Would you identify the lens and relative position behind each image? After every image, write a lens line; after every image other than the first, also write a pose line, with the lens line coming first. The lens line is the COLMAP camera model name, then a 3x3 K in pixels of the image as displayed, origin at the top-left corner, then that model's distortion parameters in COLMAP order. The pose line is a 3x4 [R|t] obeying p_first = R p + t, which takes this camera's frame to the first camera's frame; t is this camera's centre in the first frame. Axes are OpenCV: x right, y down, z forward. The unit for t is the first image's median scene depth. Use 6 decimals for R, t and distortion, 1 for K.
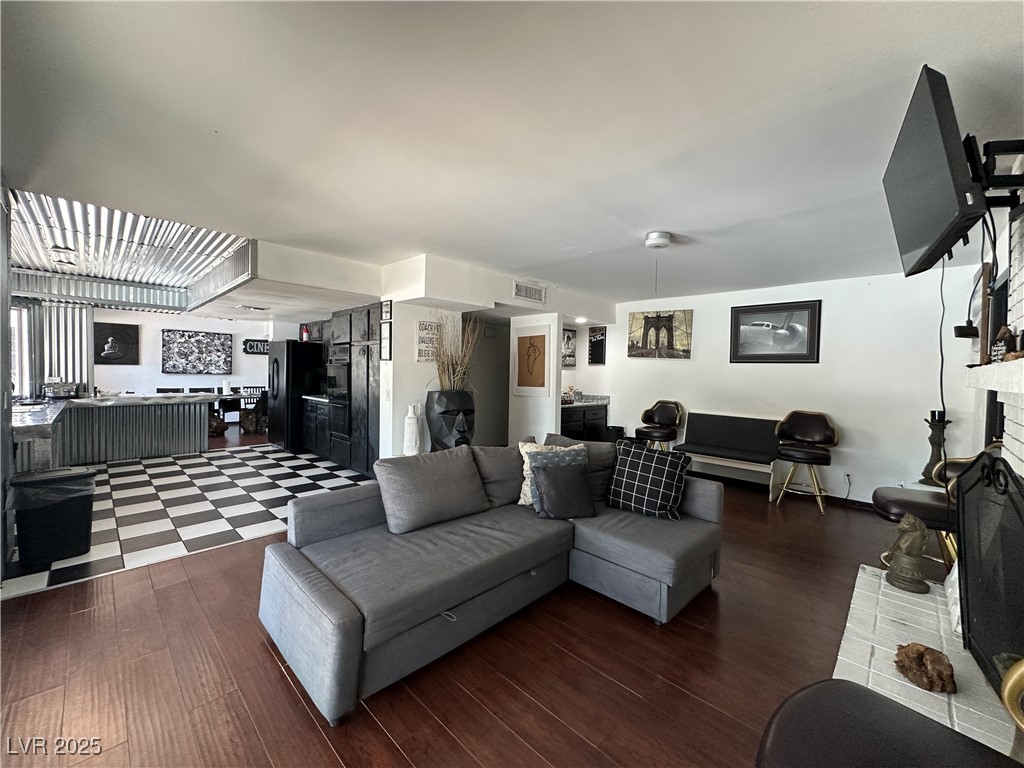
lens RADIAL K [[411.3, 0, 512.2], [0, 411.3, 381.7], [0, 0, 1]] dist [-0.001262, -0.000144]
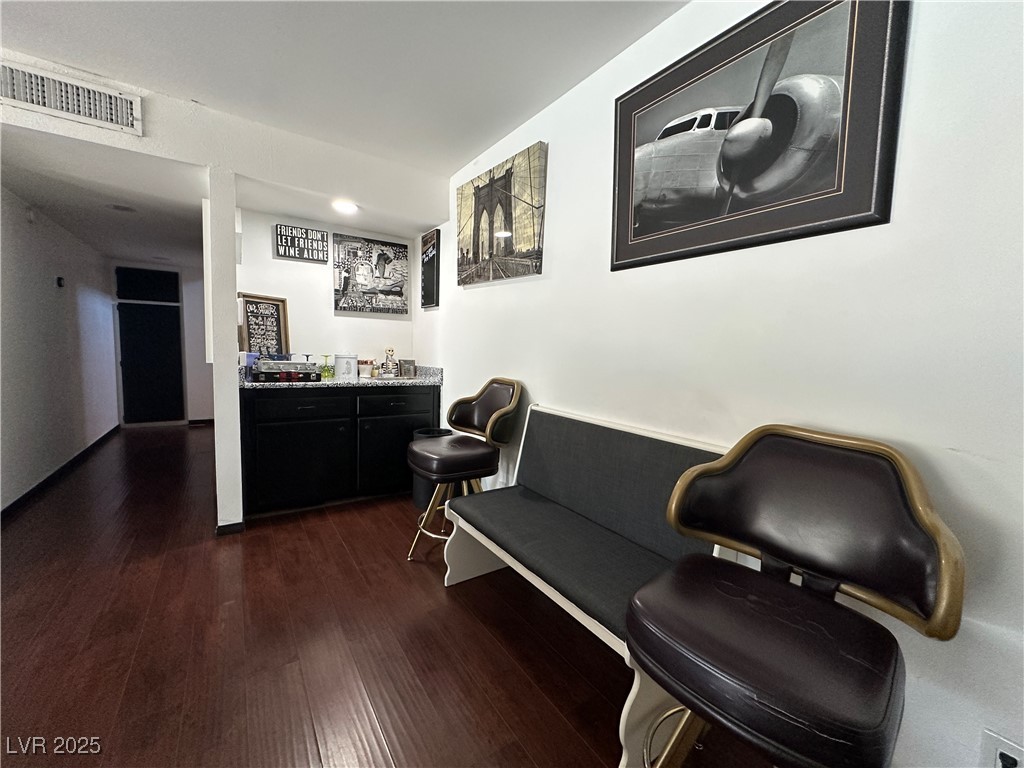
lens RADIAL K [[411.3, 0, 510.6], [0, 411.3, 382.9], [0, 0, 1]] dist [-0.001262, -0.000144]
pose [[0.979250, 0.022845, -0.201364, 0.465513], [-0.012567, 0.998559, 0.052175, 0.028309], [0.202265, -0.048562, 0.978126, 0.576773]]
